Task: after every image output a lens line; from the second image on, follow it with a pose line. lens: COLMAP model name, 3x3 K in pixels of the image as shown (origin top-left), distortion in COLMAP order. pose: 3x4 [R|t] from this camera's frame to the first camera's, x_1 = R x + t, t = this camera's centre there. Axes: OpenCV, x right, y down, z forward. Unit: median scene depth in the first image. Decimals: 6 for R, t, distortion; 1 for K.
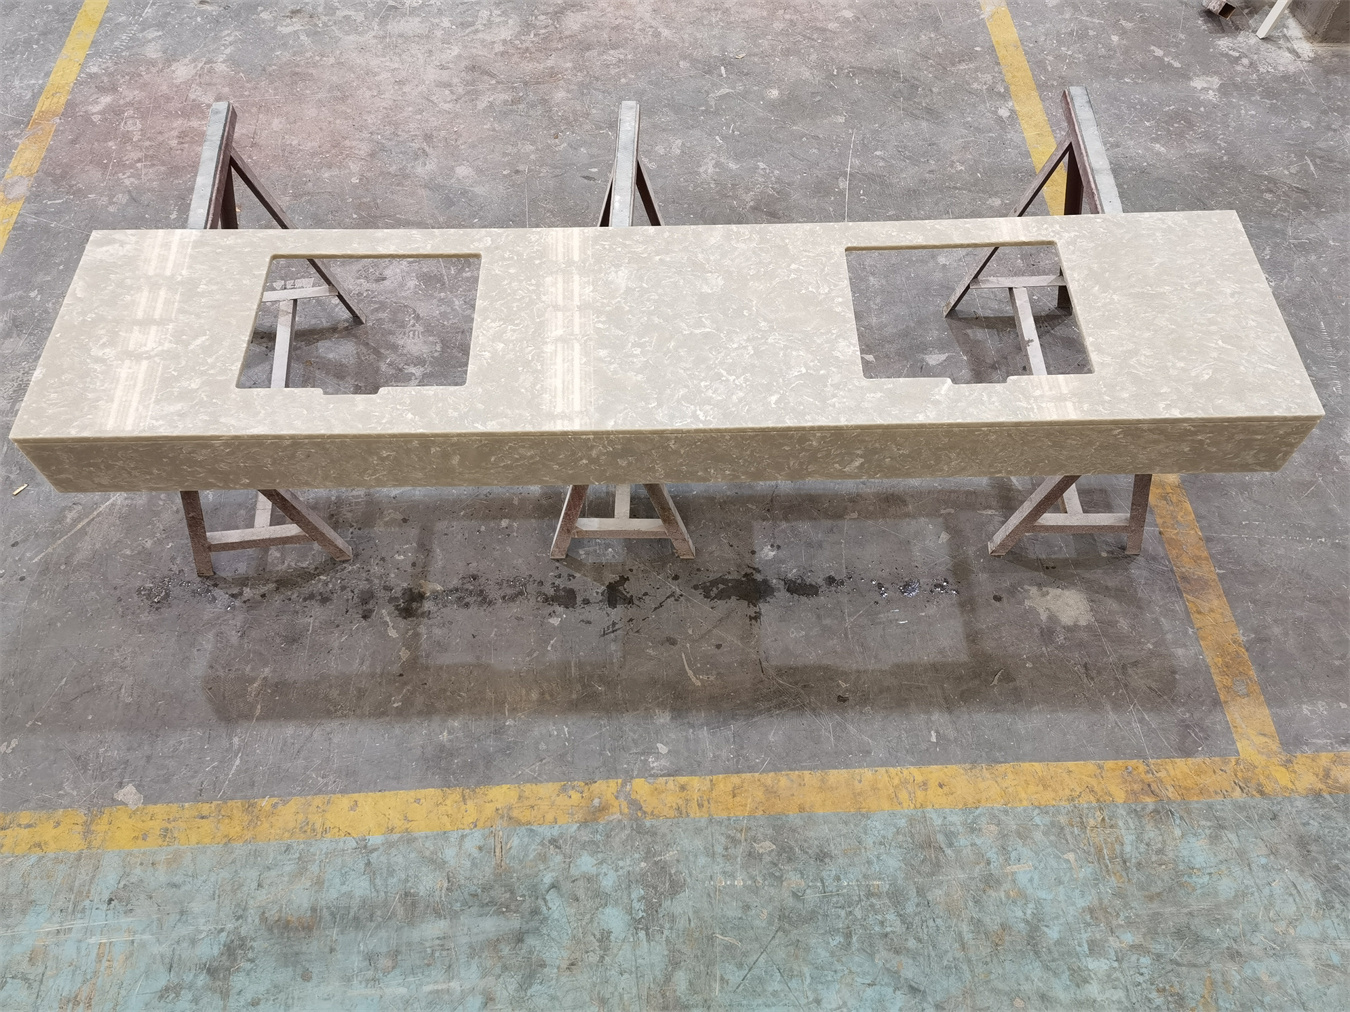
lens RADIAL K [[1057.7, 0, 670.8], [0, 1057.7, 514.3], [0, 0, 1]] dist [0.057943, -0.030732]
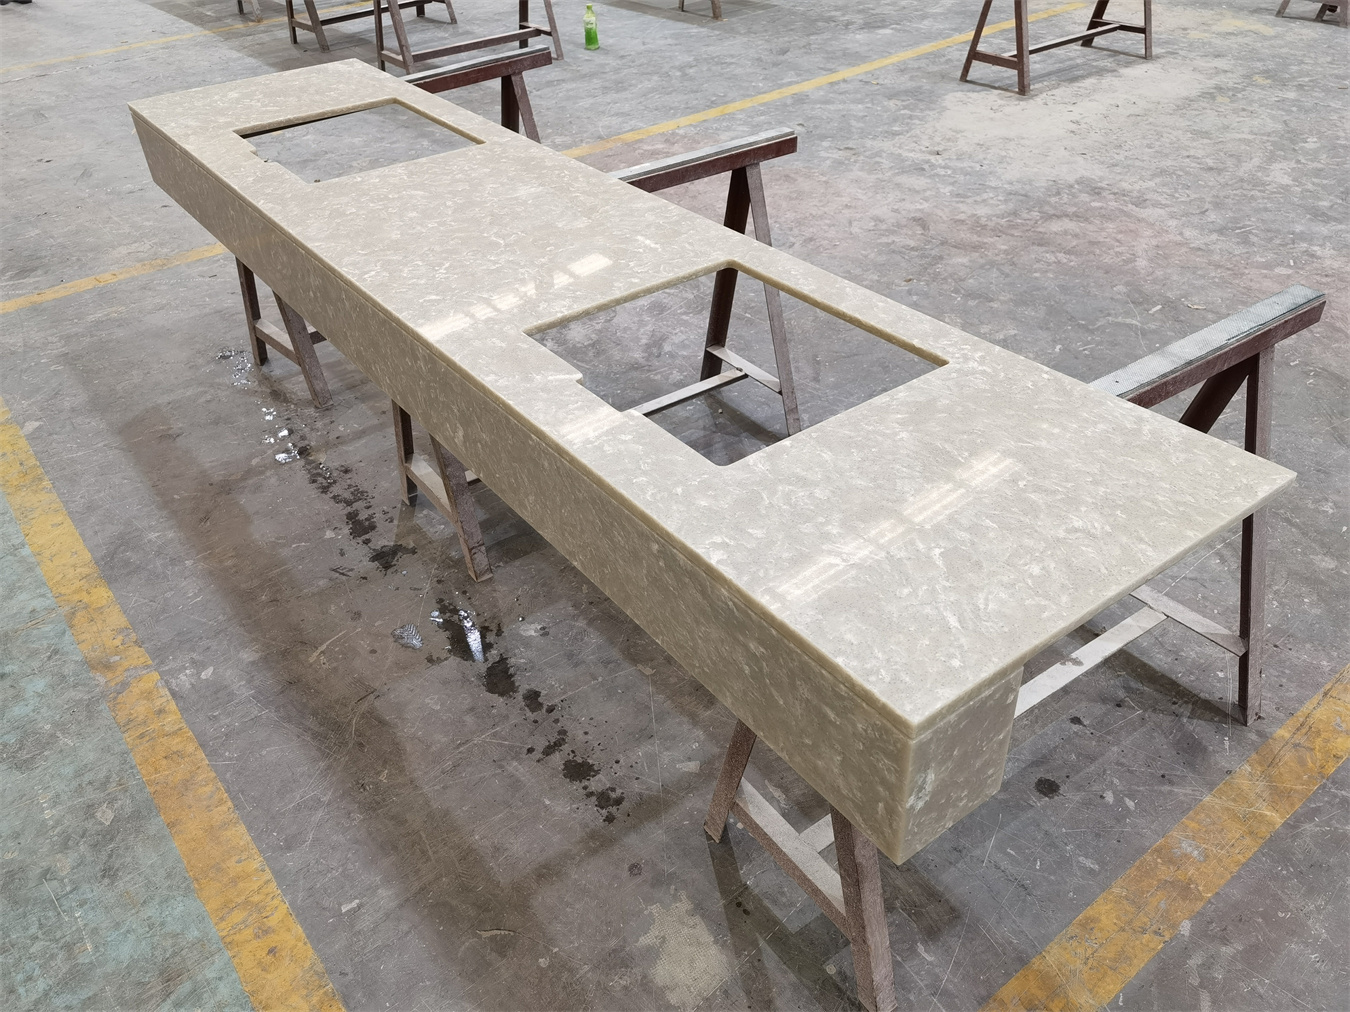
lens RADIAL K [[1057.7, 0, 671.8], [0, 1057.7, 504.3], [0, 0, 1]] dist [0.057943, -0.030732]
pose [[0.584186, 0.466044, -0.664477, 0.634945], [-0.658655, 0.750604, -0.052616, -0.058345], [0.474238, 0.468398, 0.745454, 0.480208]]
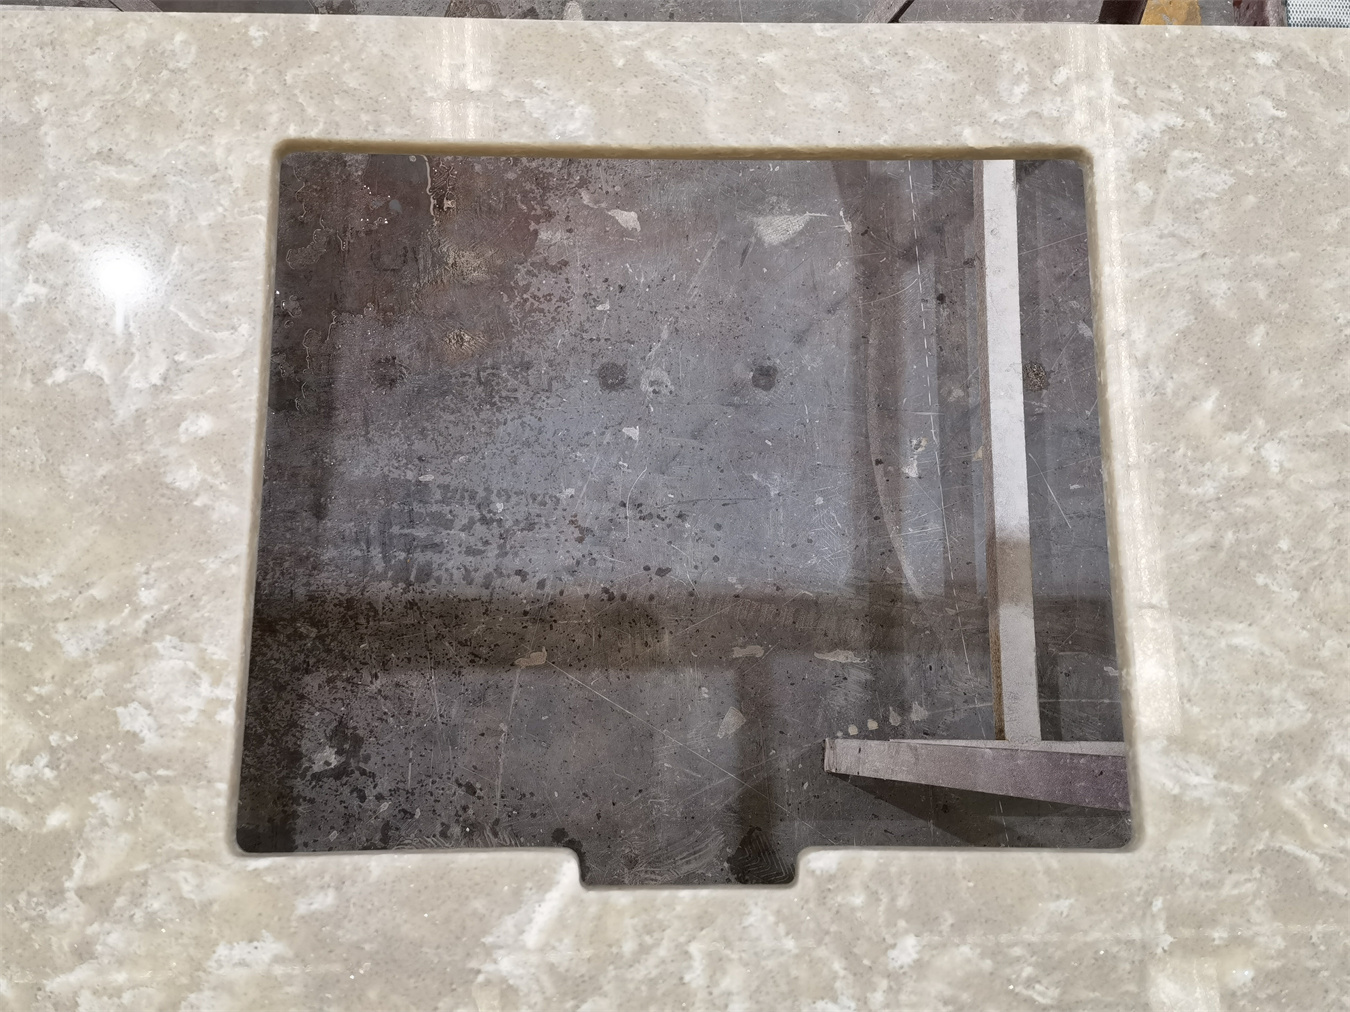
lens RADIAL K [[1057.7, 0, 686.4], [0, 1057.7, 505.6], [0, 0, 1]] dist [0.057943, -0.030732]
pose [[0.998805, 0.016927, 0.045839, 0.230196], [-0.033883, 0.915845, 0.400099, -0.254494], [-0.035209, -0.401174, 0.915325, 0.668581]]
